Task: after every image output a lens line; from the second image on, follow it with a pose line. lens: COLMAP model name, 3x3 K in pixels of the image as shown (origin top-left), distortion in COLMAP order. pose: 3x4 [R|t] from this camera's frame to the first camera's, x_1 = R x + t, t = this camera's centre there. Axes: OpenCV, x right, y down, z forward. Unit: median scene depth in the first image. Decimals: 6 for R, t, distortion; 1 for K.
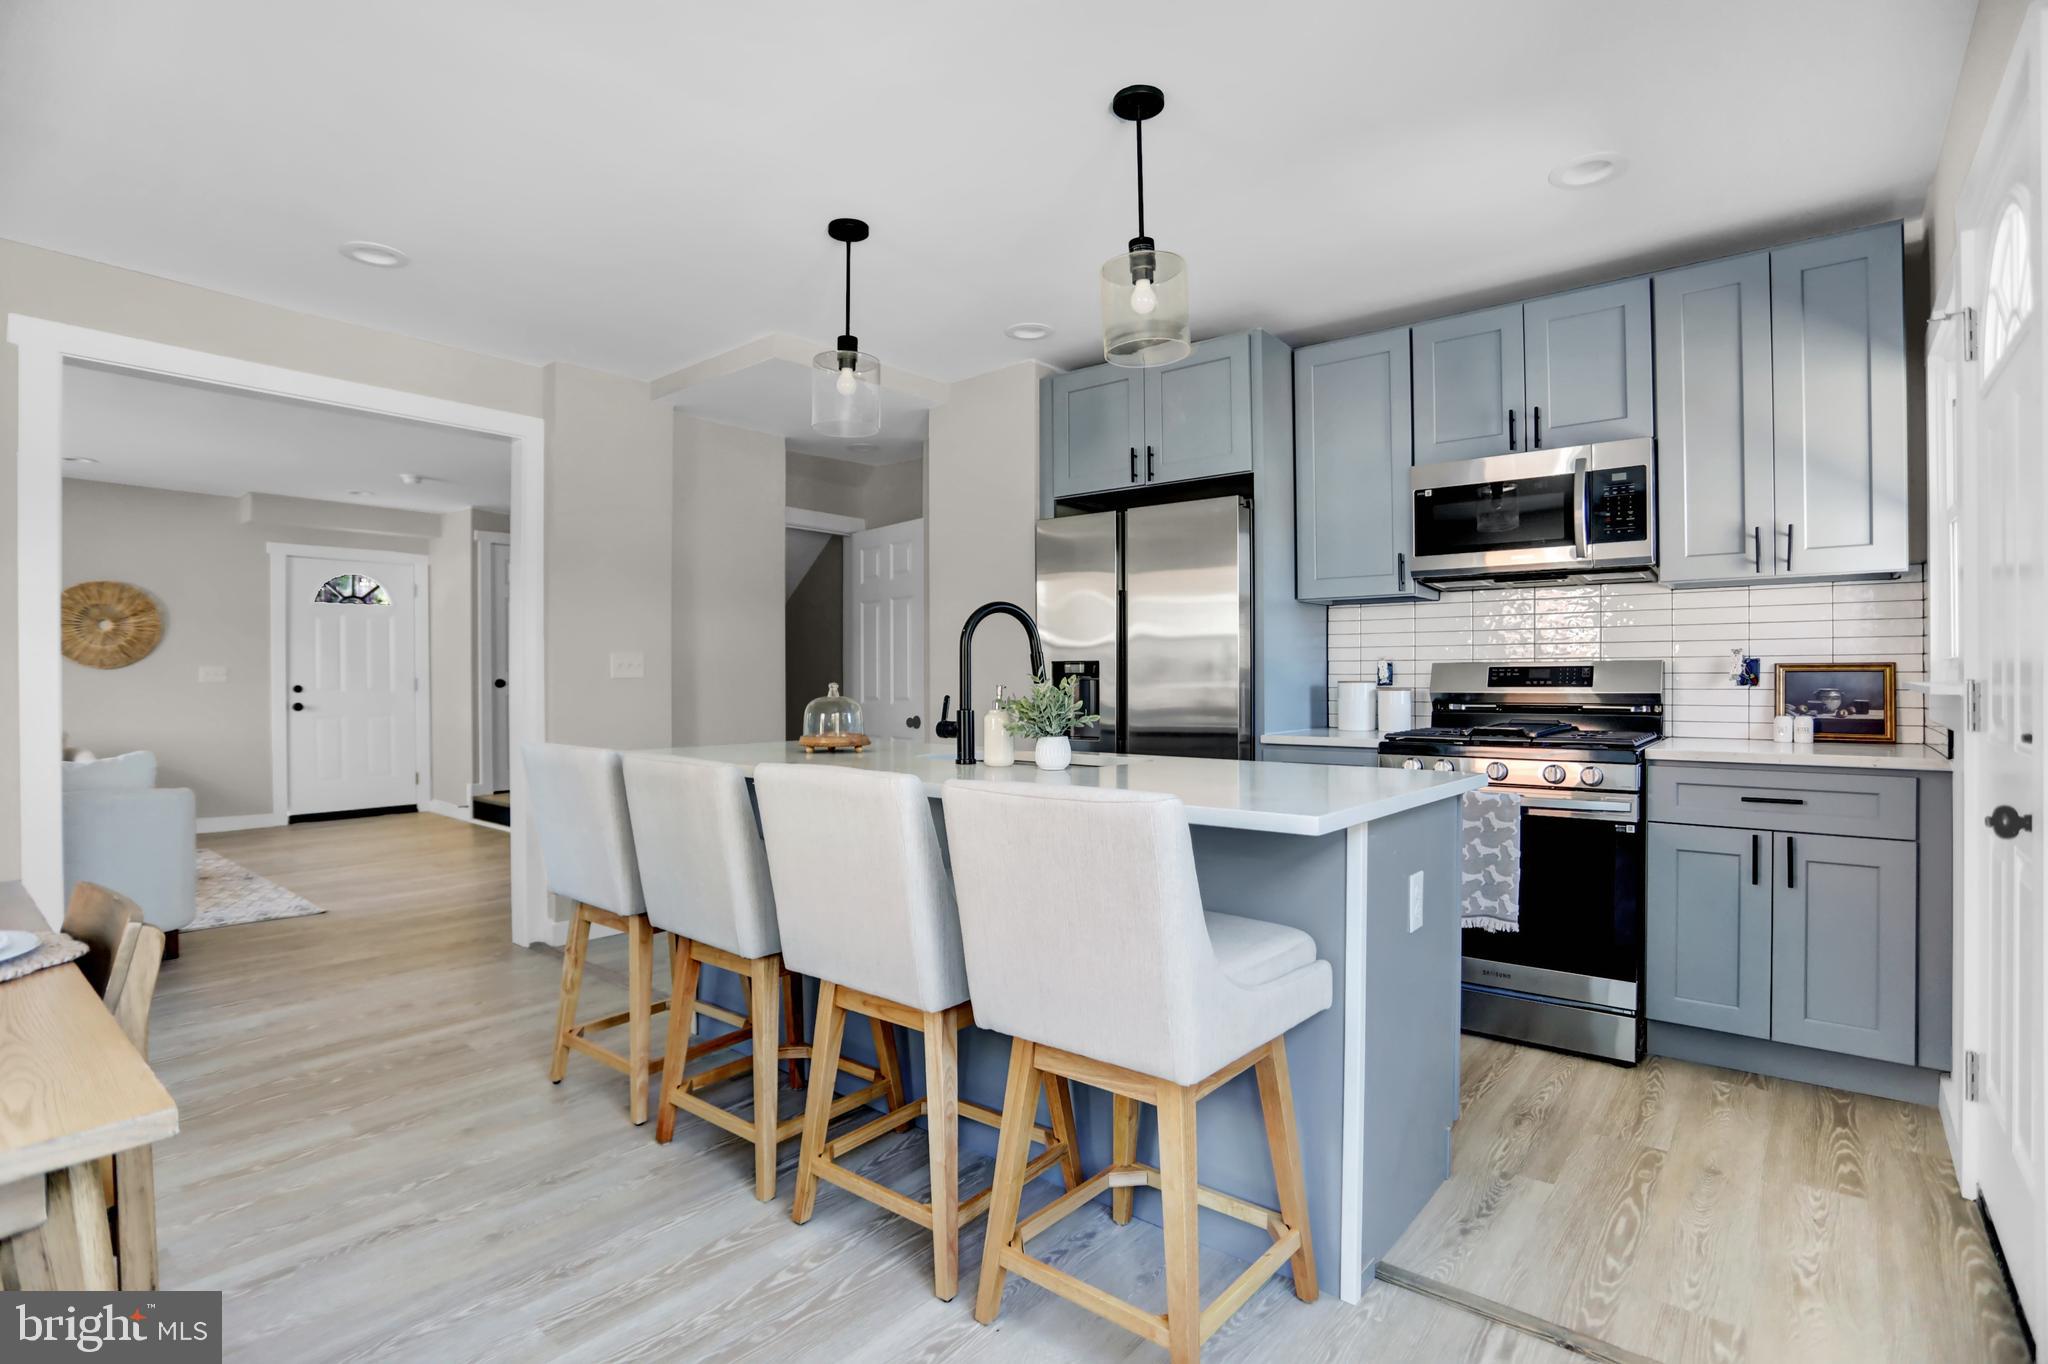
lens RADIAL K [[982.9, 0, 1025.7], [0, 982.9, 679.0], [0, 0, 1]] dist [-0.065427, 0.030868]
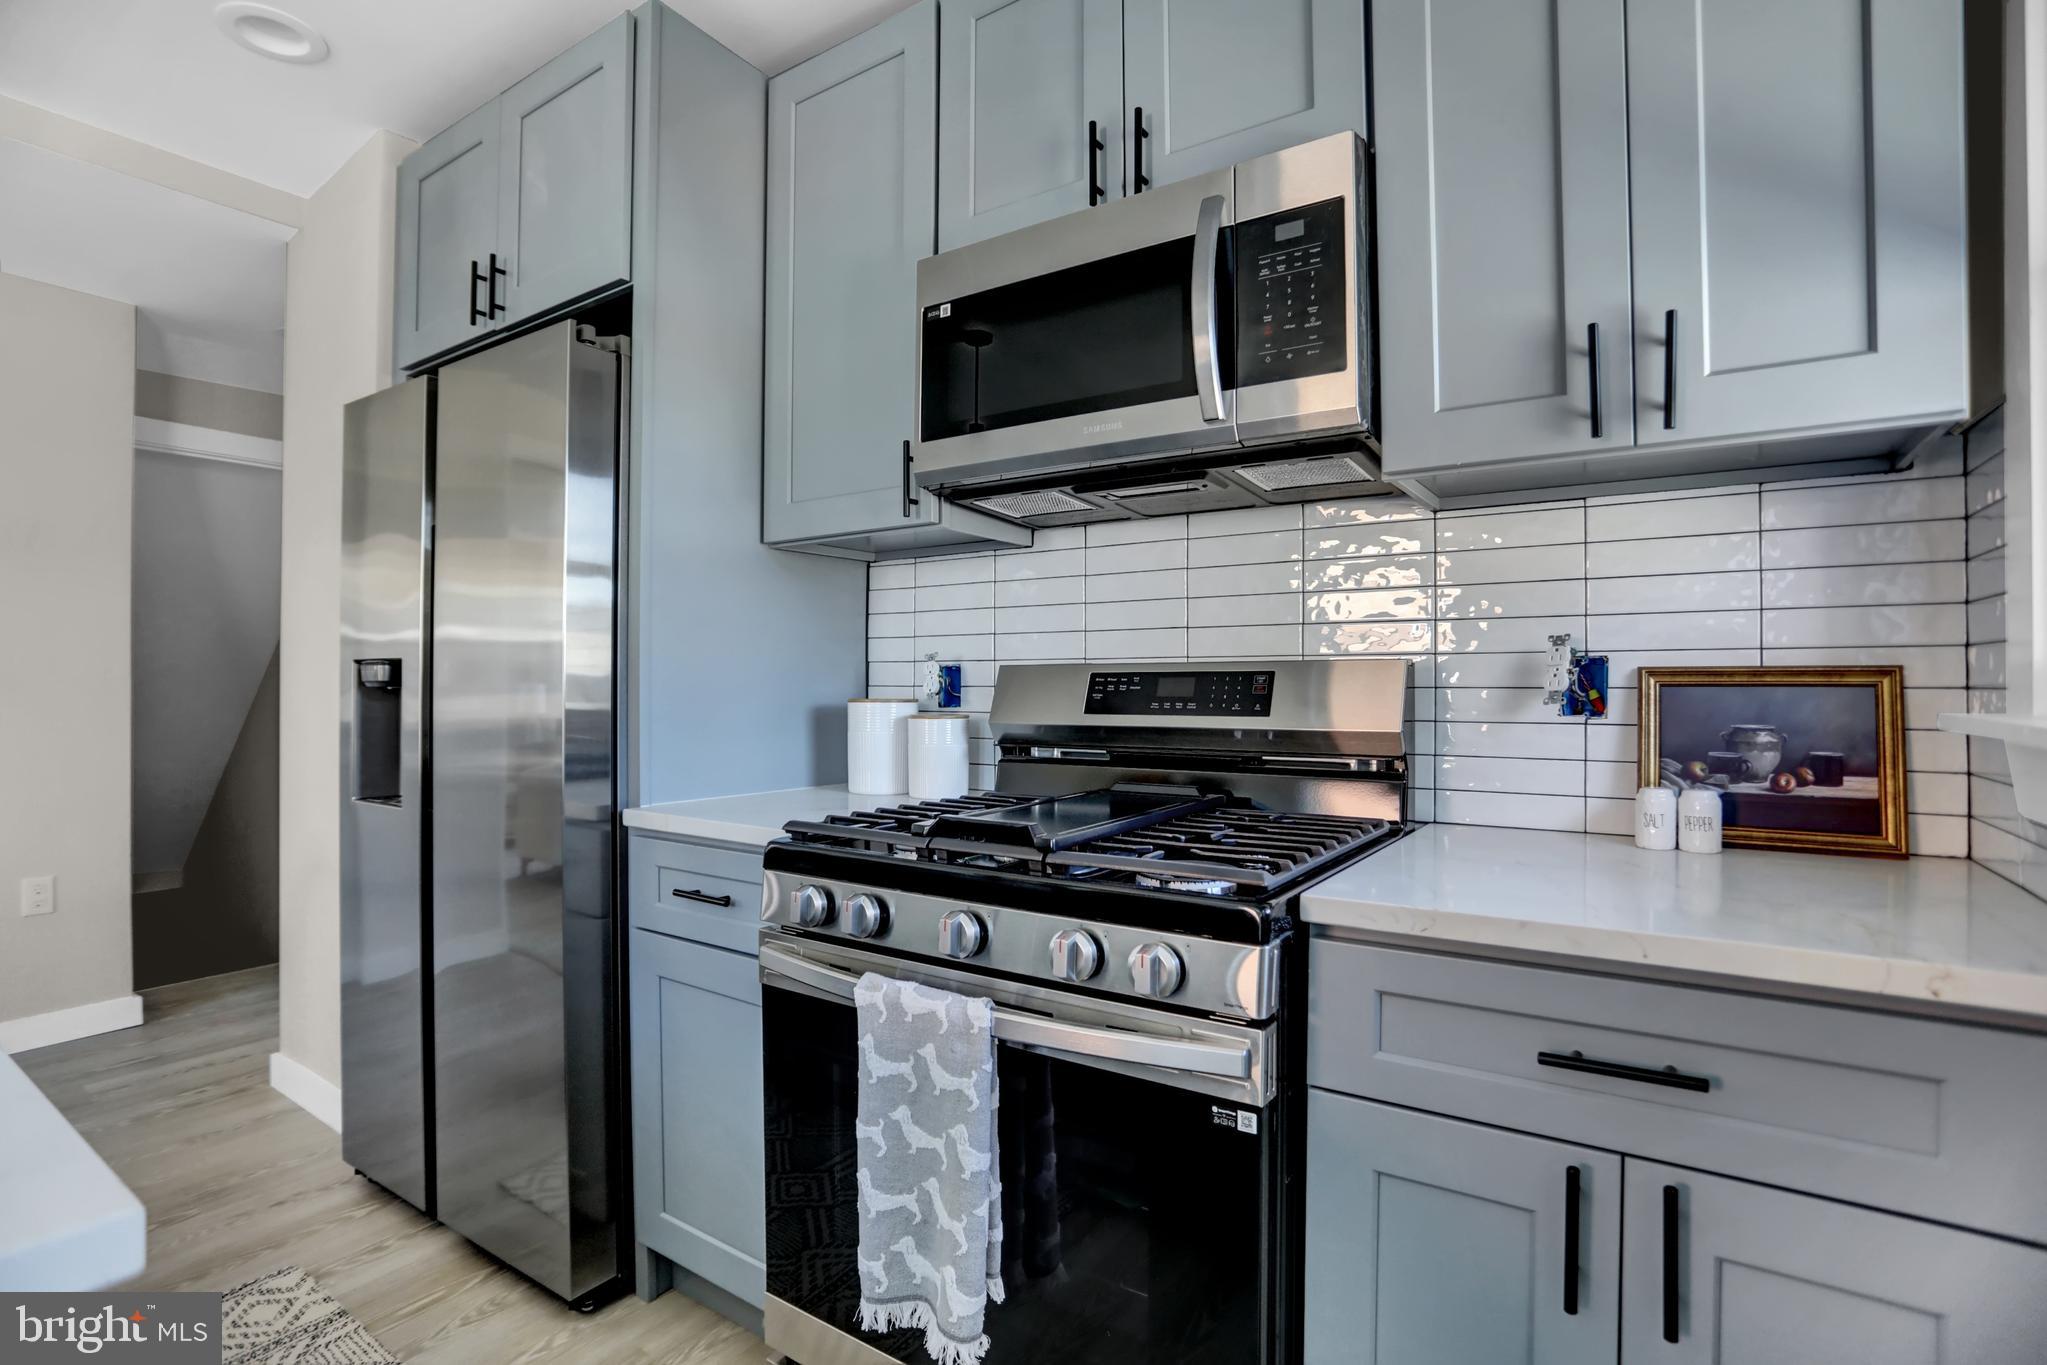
lens RADIAL K [[982.4, 0, 1025.2], [0, 982.4, 679.5], [0, 0, 1]] dist [-0.065427, 0.030868]
pose [[0.996026, 0.004338, 0.088956, 0.471649], [-0.003664, 0.999963, -0.007739, -0.006110], [-0.088986, 0.007383, 0.996006, 0.593601]]
